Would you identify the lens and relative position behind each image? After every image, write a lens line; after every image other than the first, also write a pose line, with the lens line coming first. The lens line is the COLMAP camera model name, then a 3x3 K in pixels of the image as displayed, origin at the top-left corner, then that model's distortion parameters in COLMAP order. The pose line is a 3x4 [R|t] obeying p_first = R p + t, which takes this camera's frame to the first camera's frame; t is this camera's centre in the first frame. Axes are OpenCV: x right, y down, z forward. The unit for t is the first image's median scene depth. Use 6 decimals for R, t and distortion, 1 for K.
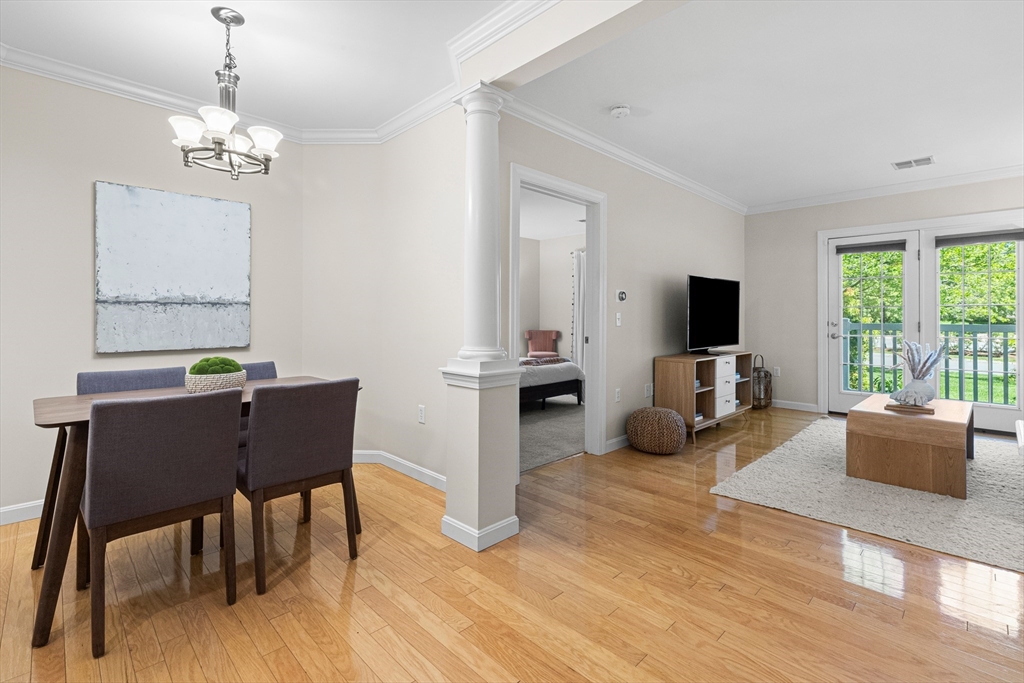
lens RADIAL K [[465.8, 0, 517.7], [0, 465.8, 315.2], [0, 0, 1]] dist [0.002482, 0.000275]
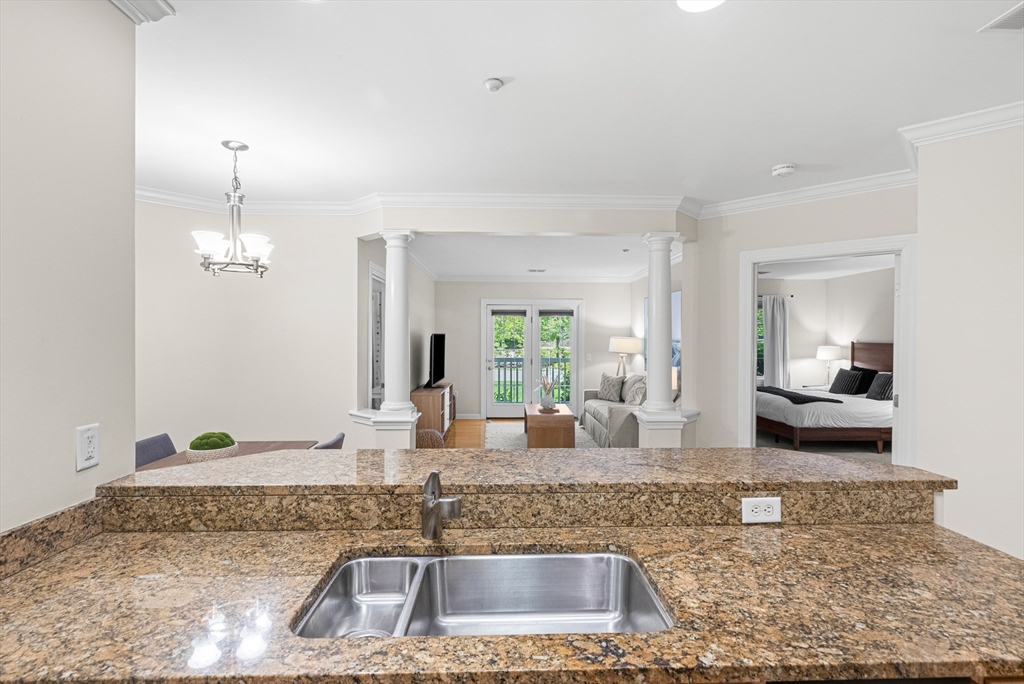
lens RADIAL K [[482.3, 0, 512.0], [0, 482.3, 342.0], [0, 0, 1]] dist [-0.001207, -0.000477]
pose [[0.689779, -0.006972, 0.723987, -0.708453], [-0.005680, 0.999871, 0.015041, -0.111211], [-0.723998, -0.014487, 0.689650, -0.252604]]
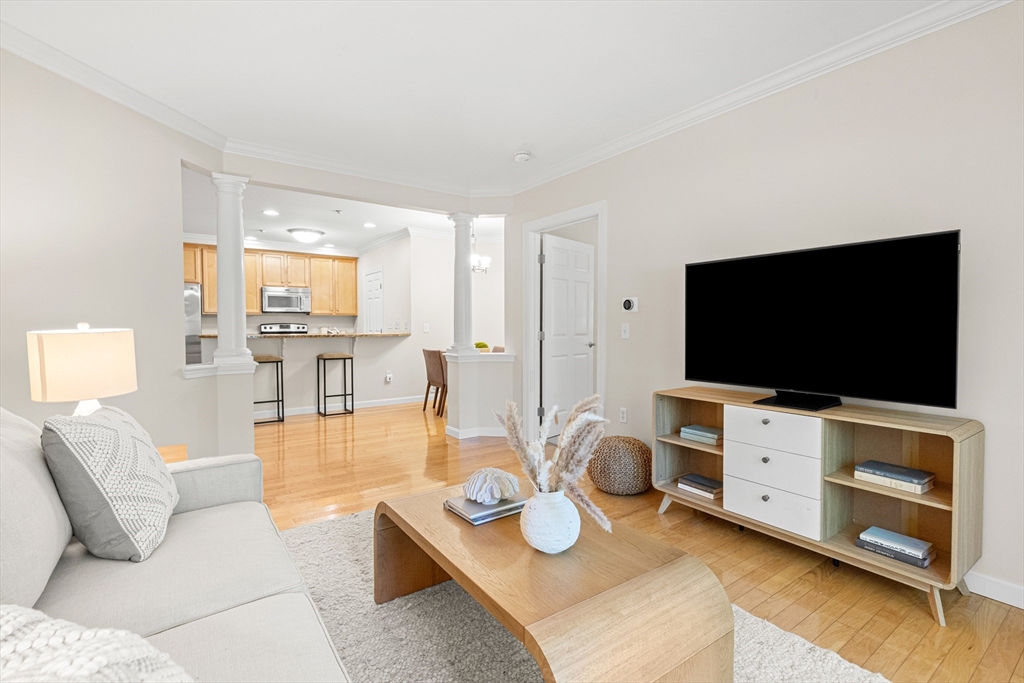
lens RADIAL K [[471.5, 0, 515.2], [0, 471.5, 337.9], [0, 0, 1]] dist [0.001446, 0.000213]
pose [[-0.164737, 0.025653, -0.986004, 1.420645], [0.004376, 0.999671, 0.025278, -0.001969], [0.986328, -0.000150, -0.164795, 1.166921]]
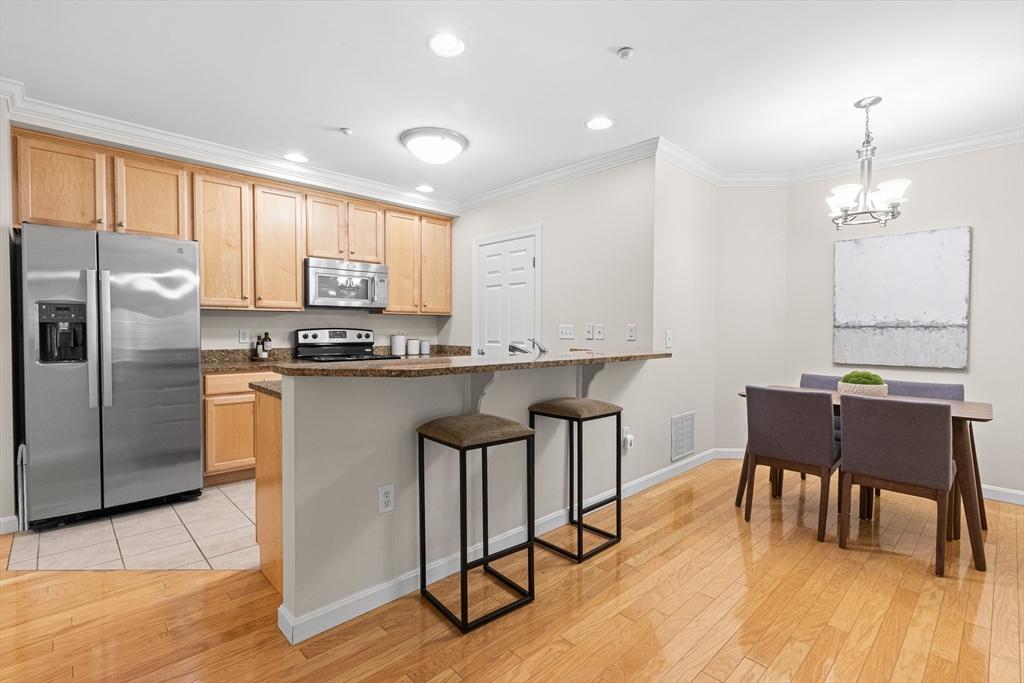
lens RADIAL K [[471.5, 0, 515.2], [0, 471.5, 337.9], [0, 0, 1]] dist [0.001446, 0.000213]
pose [[-0.024912, 0.018971, -0.999510, 0.475761], [-0.000037, 0.999820, 0.018977, -0.019290], [0.999690, 0.000510, -0.024907, 0.055537]]
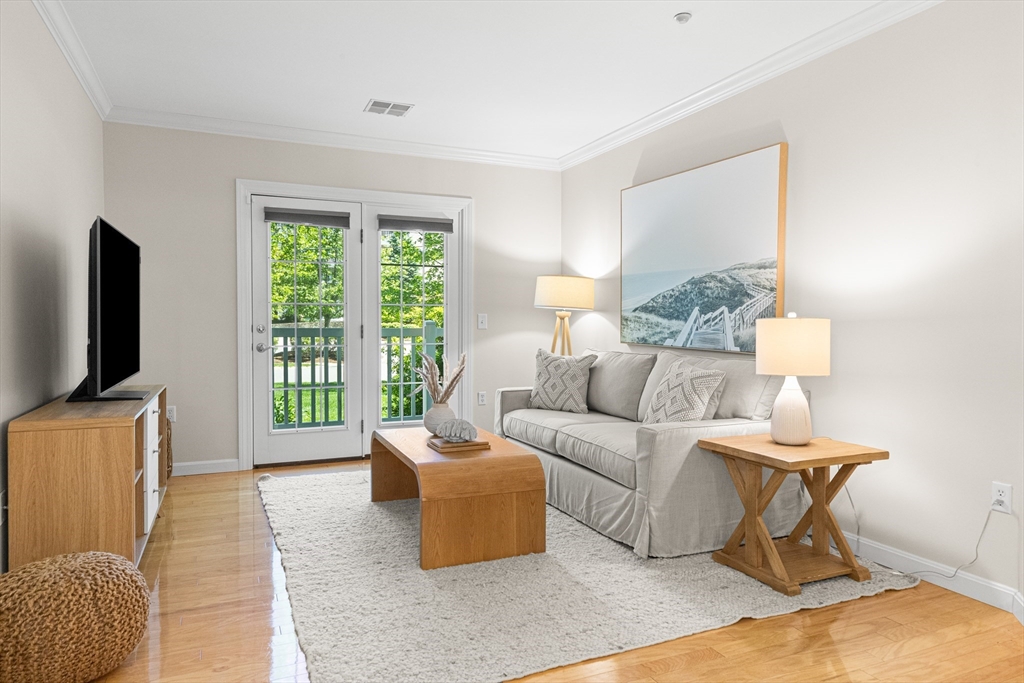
lens RADIAL K [[656.9, 0, 512.0], [0, 656.9, 341.5], [0, 0, 1]] dist [-0.000982, 0.001343]
pose [[0.362054, -0.030014, 0.931674, -0.068946], [-0.006233, 0.999381, 0.034617, 0.004091], [-0.932136, -0.018340, 0.361643, 0.582879]]
